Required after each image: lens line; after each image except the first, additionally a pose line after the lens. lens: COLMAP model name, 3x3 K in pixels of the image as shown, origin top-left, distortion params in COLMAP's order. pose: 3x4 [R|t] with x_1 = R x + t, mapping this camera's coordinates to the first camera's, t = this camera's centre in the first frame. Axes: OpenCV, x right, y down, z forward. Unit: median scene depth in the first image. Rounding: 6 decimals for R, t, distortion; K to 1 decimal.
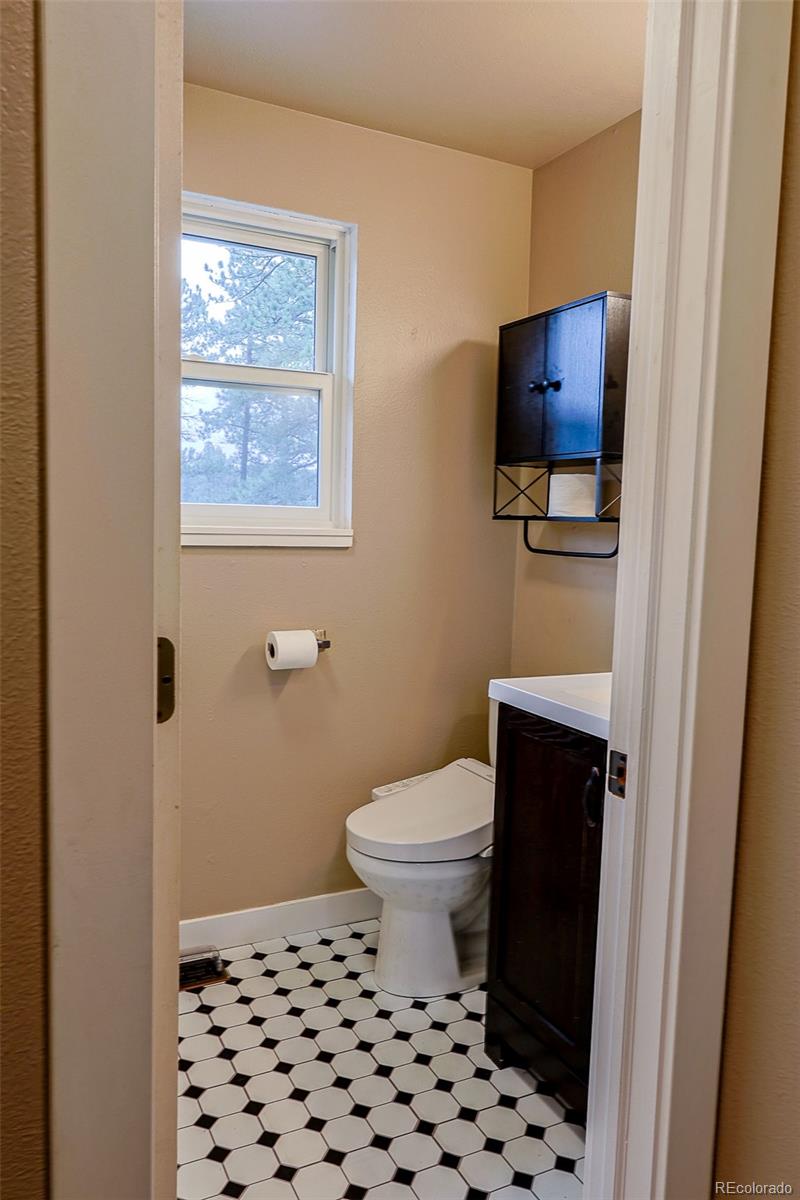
lens RADIAL K [[879.4, 0, 404.4], [0, 879.4, 601.1], [0, 0, 1]] dist [-0.006649, 0.004254]
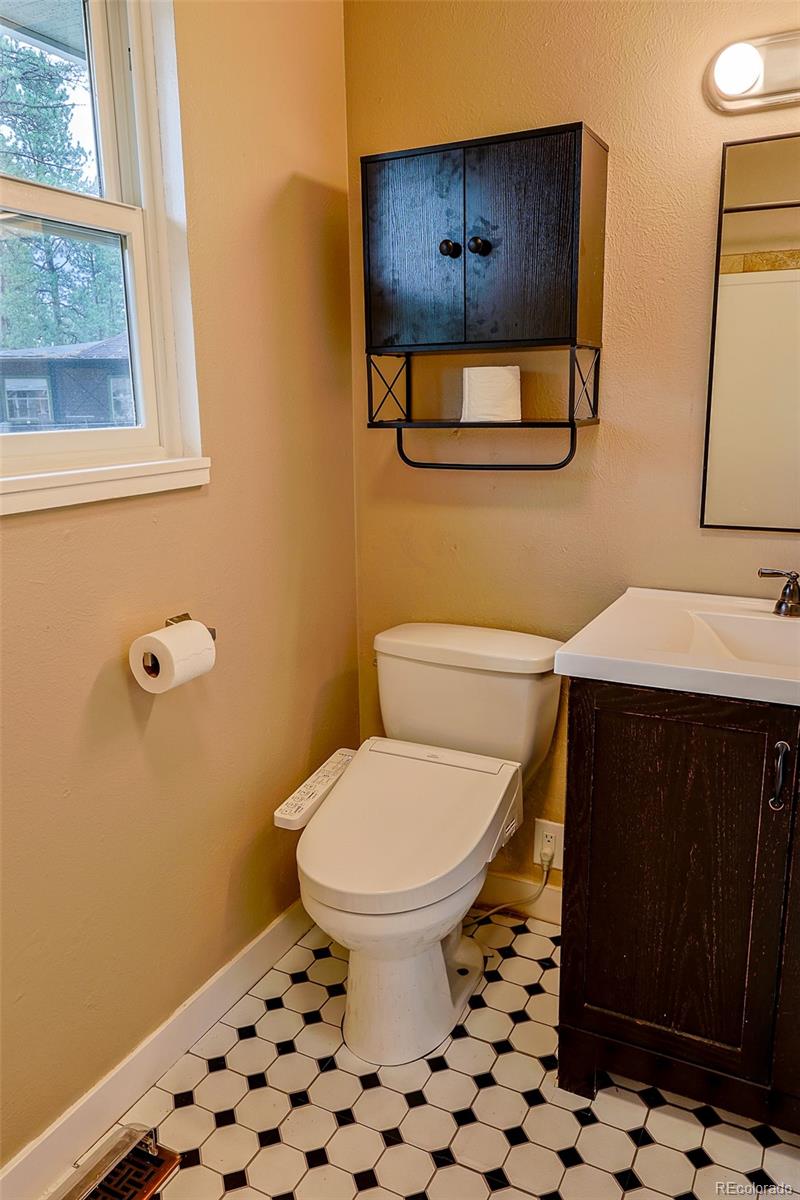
lens RADIAL K [[879.4, 0, 398.5], [0, 879.4, 600.1], [0, 0, 1]] dist [-0.006649, 0.004254]
pose [[0.806889, -0.178559, 0.563069, -0.343287], [0.098481, 0.980542, 0.169821, -0.076747], [-0.582436, -0.081575, 0.808773, 0.377001]]
